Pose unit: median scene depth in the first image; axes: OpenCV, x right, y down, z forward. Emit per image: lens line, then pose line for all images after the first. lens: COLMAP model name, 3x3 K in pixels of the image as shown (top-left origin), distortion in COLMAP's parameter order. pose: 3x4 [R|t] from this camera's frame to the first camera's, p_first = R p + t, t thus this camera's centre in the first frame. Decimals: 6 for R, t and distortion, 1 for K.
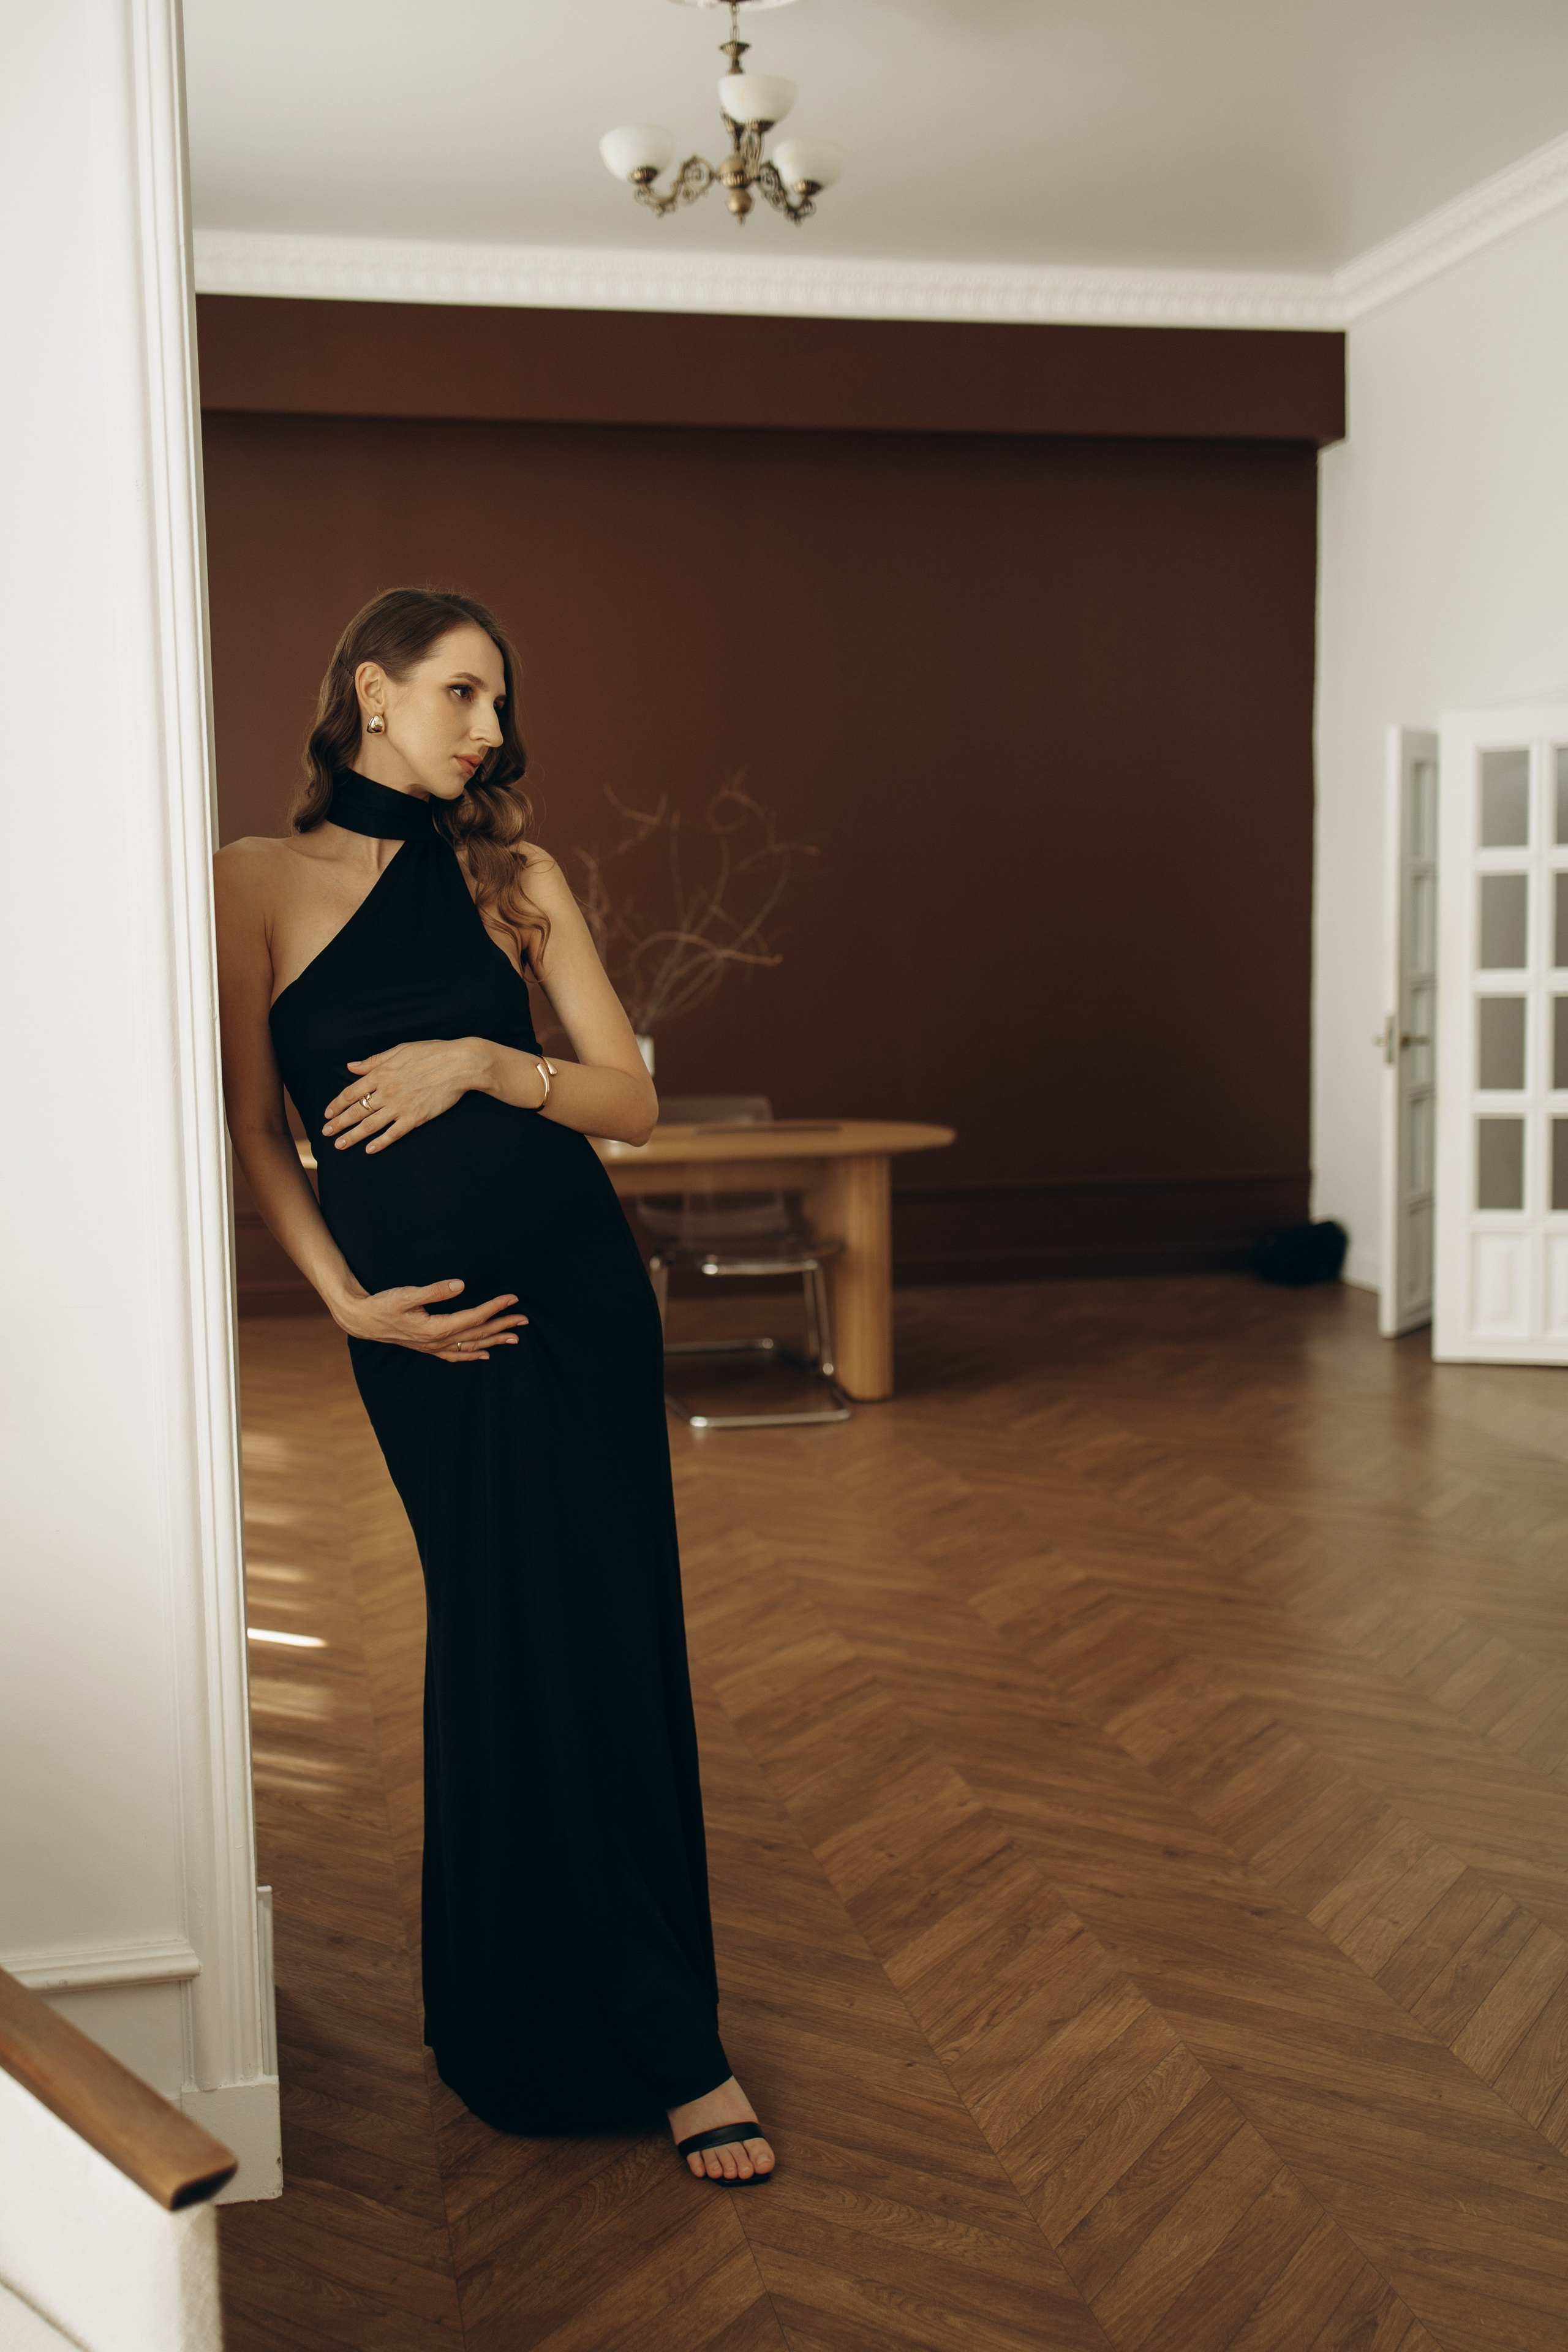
lens RADIAL K [[2331.5, 0, 789.5], [0, 2331.5, 1205.6], [0, 0, 1]] dist [0.010331, -0.009698]
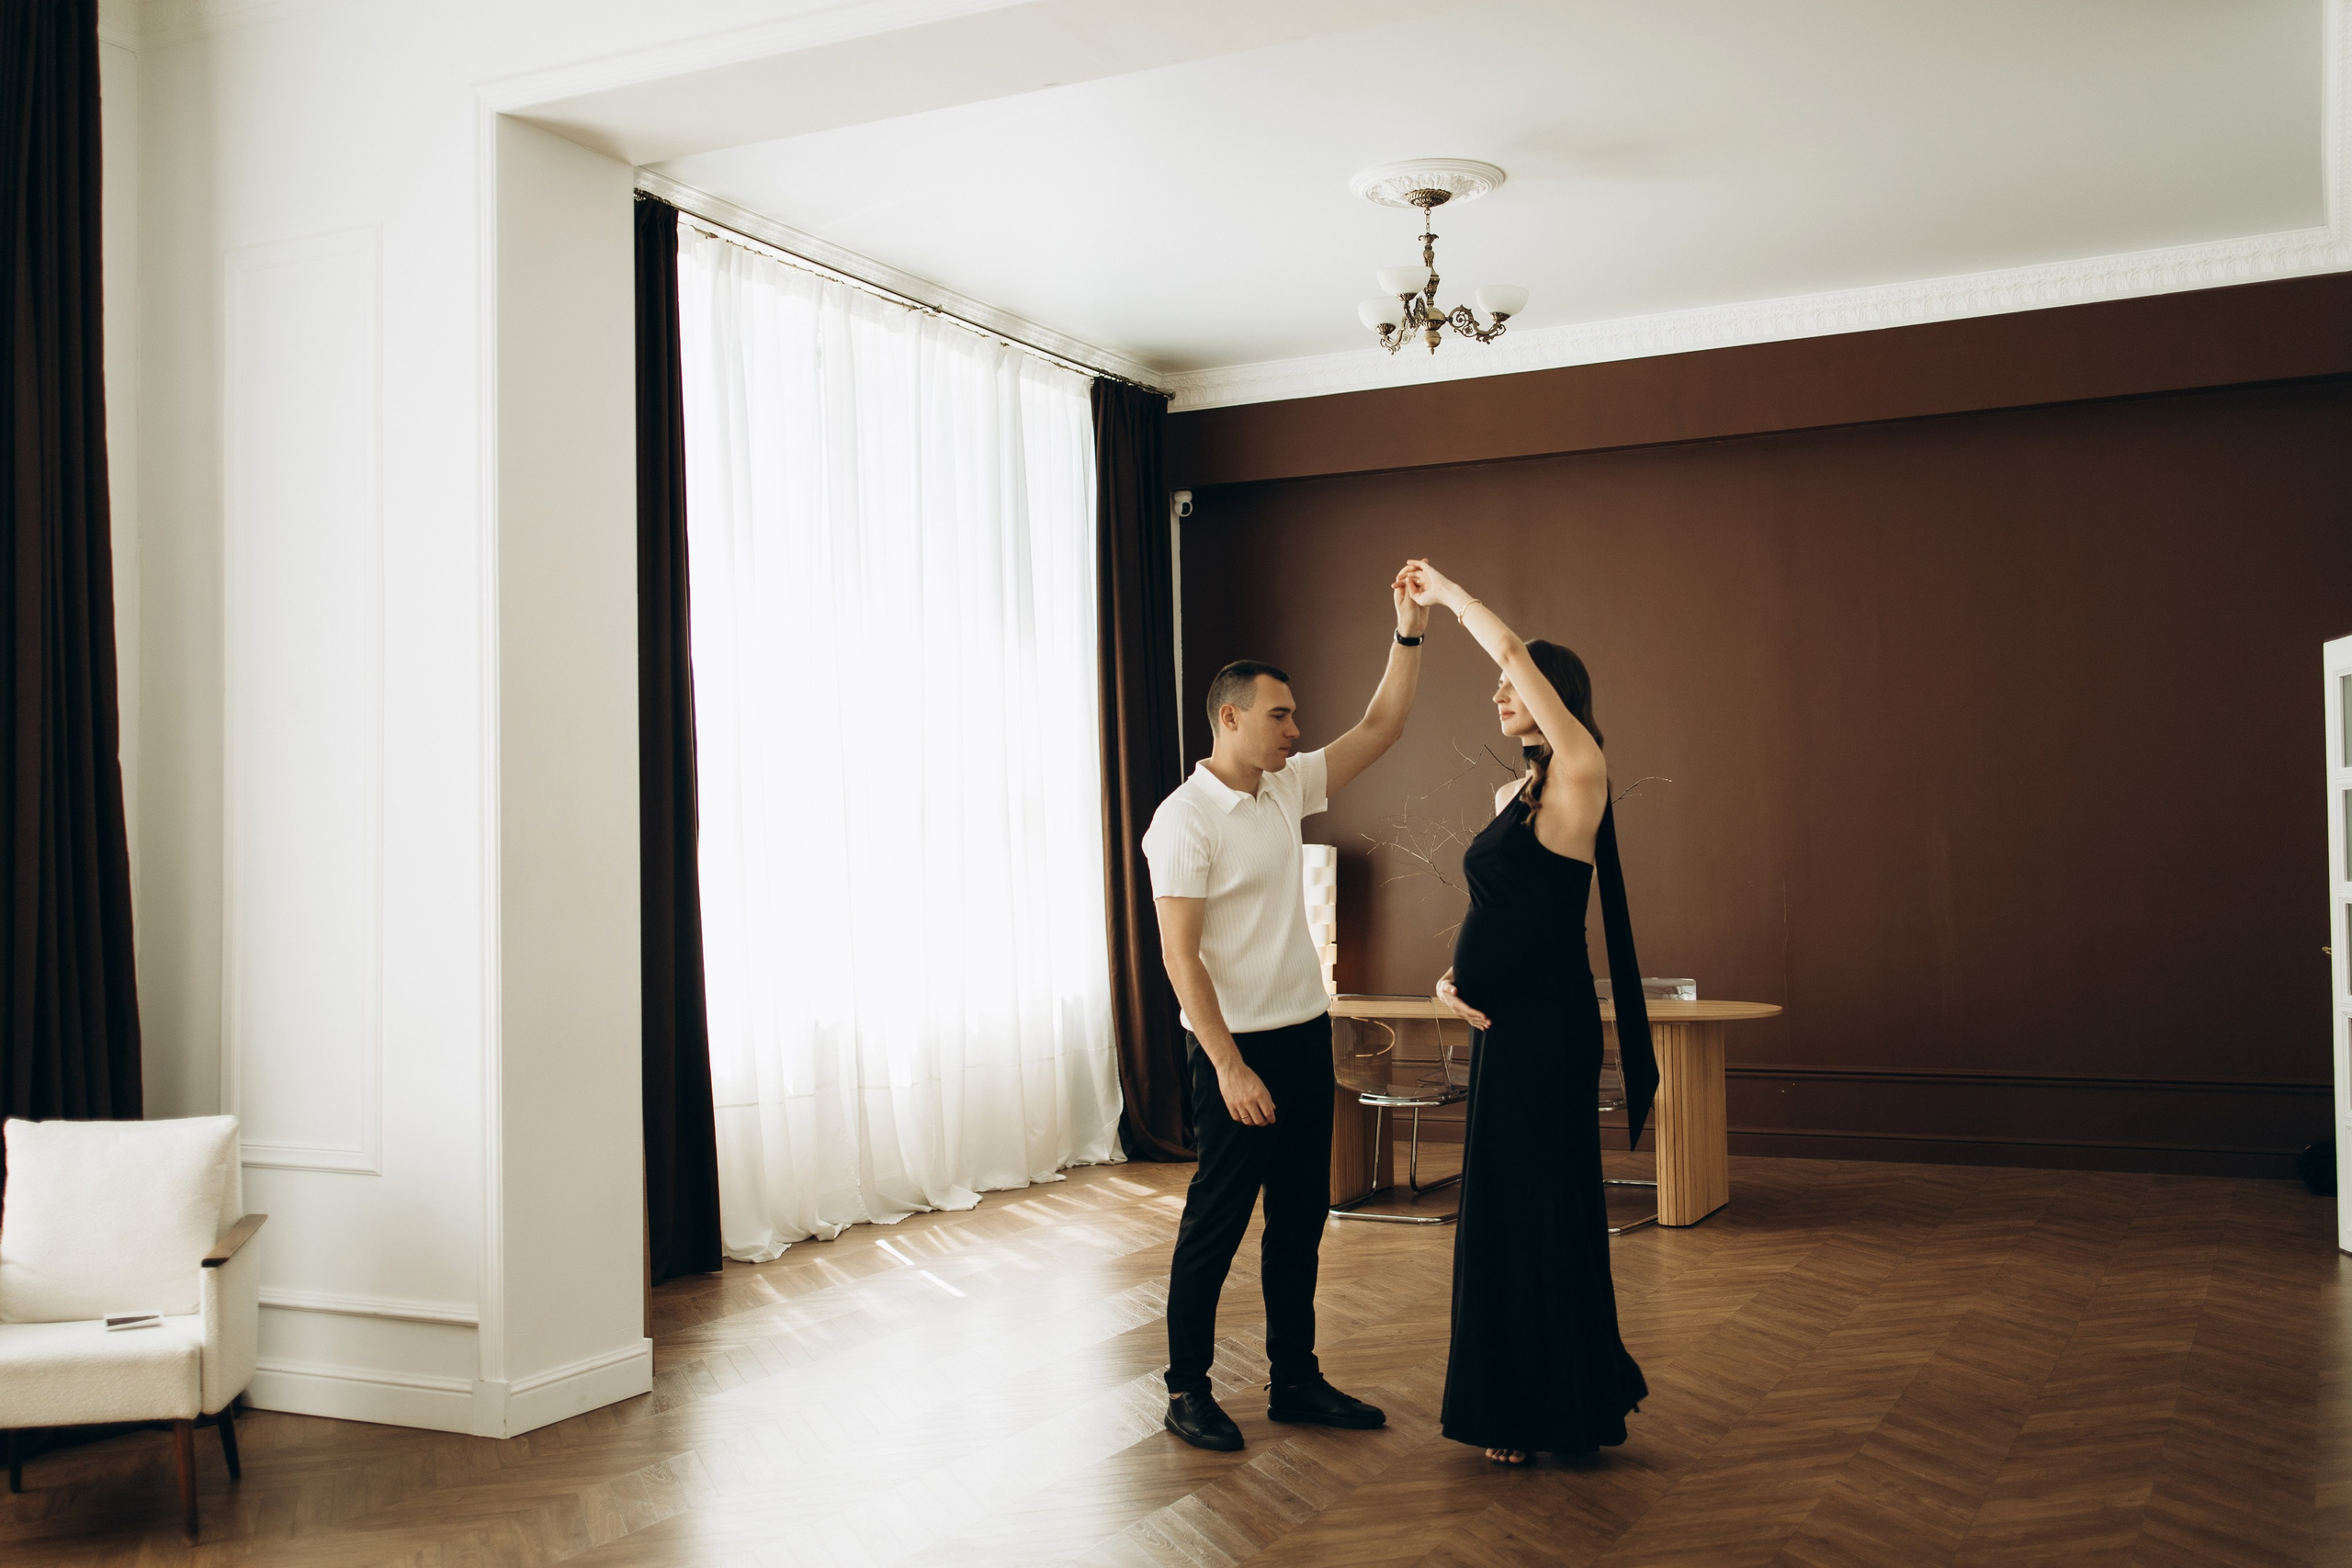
lens RADIAL K [[2331.3, 0, 1176.0], [0, 2331.3, 784.0], [0, 0, 1]] dist [0.010331, -0.009698]
pose [[0.782210, -0.021664, -0.622638, 1.503834], [-0.064260, 0.991259, -0.115219, 0.029807], [0.619692, 0.130137, 0.773981, -0.339271]]
